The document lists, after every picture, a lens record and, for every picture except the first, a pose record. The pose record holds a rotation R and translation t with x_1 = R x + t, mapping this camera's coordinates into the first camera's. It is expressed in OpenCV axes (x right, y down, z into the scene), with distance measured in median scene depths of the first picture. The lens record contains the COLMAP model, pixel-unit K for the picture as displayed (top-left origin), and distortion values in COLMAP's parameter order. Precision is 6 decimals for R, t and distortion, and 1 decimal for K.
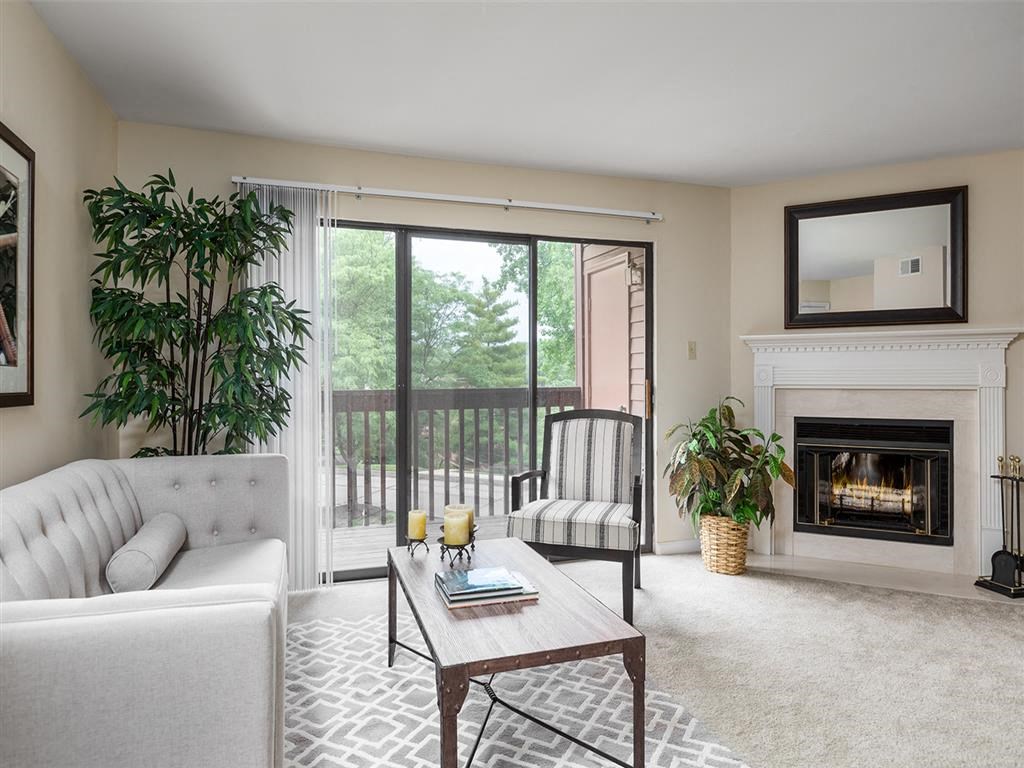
lens RADIAL K [[611.2, 0, 512.0], [0, 611.2, 384.0], [0, 0, 1]] dist [0.000465, 0.000830]
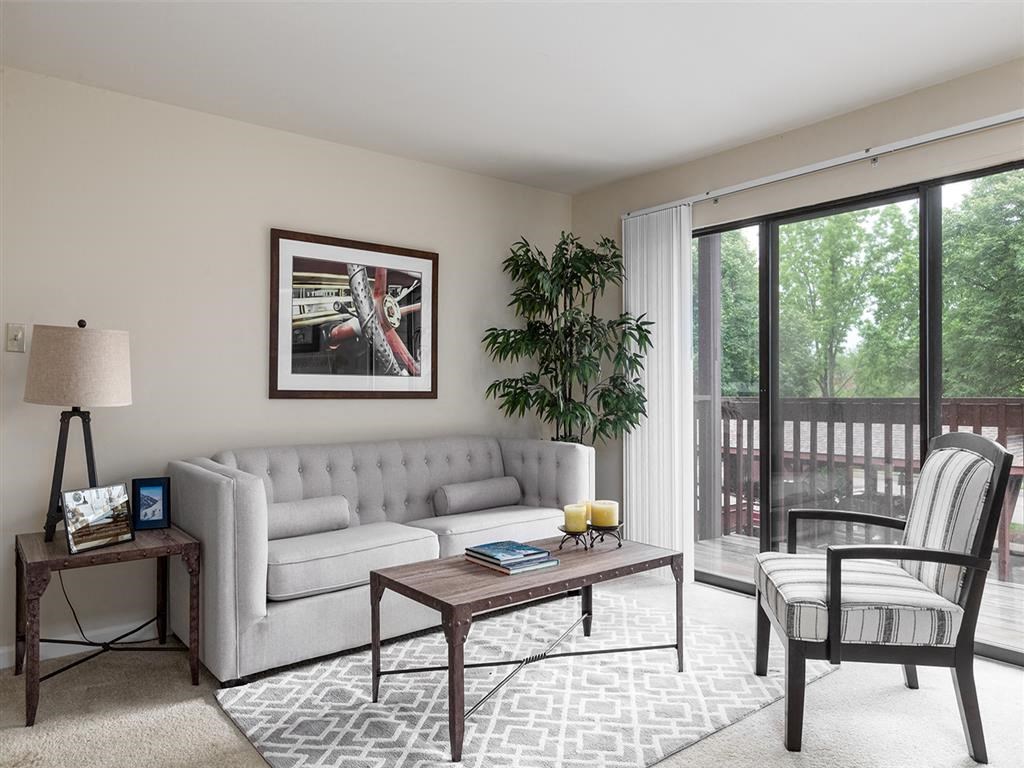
lens RADIAL K [[652.5, 0, 512.0], [0, 652.5, 384.0], [0, 0, 1]] dist [-0.000258, 0.001895]
pose [[0.385897, -0.003826, -0.922534, 0.663247], [-0.007869, 0.999941, -0.007439, 0.003134], [0.922508, 0.010130, 0.385844, 0.317530]]
